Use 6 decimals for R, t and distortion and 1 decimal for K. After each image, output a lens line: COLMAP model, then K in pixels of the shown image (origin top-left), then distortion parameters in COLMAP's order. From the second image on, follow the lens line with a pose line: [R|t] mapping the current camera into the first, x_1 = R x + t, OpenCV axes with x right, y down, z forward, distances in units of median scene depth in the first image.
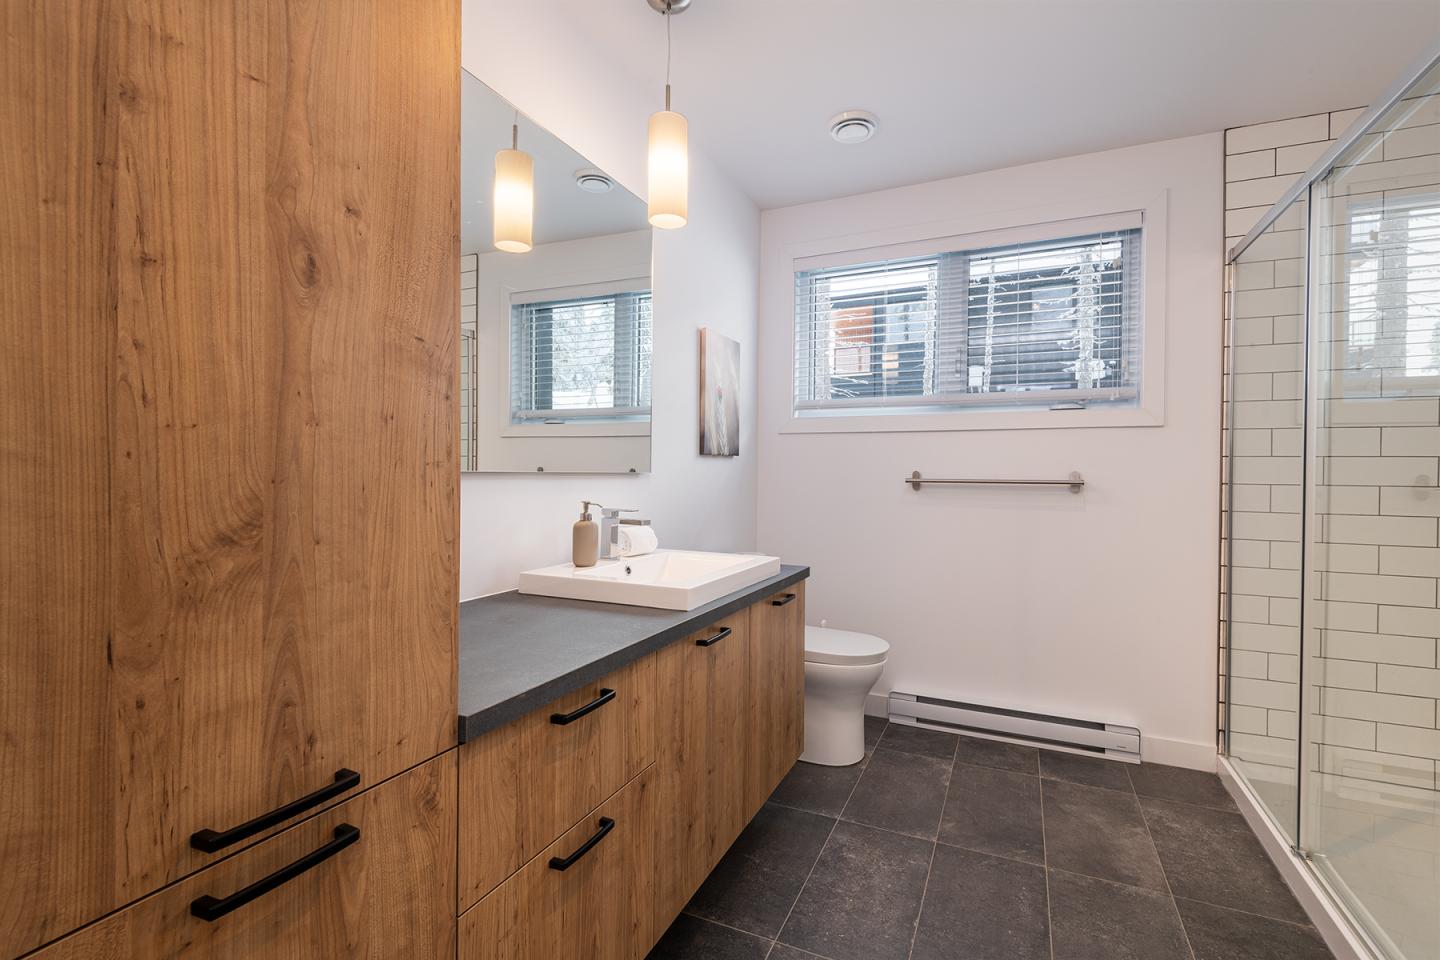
lens RADIAL K [[649.0, 0, 726.6], [0, 649.0, 476.4], [0, 0, 1]] dist [0.029773, -0.016419]
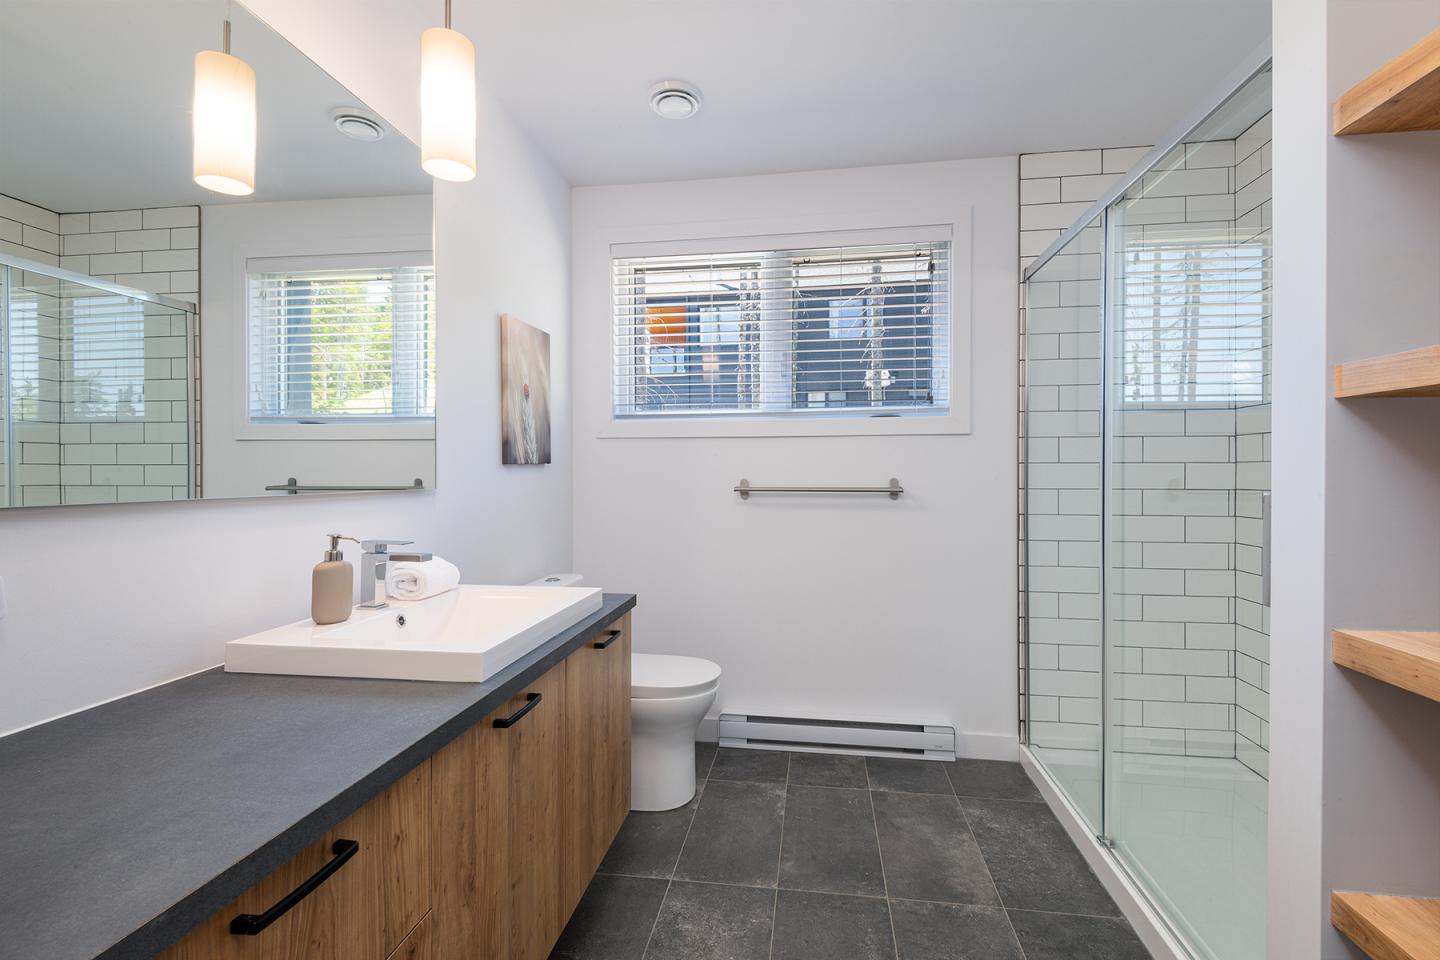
lens RADIAL K [[649.0, 0, 726.6], [0, 649.0, 476.4], [0, 0, 1]] dist [0.029773, -0.016419]
pose [[0.960203, -0.012246, 0.279036, 0.003591], [0.011808, 0.999925, 0.003250, -0.020899], [-0.279055, 0.000174, 0.960275, 0.136364]]
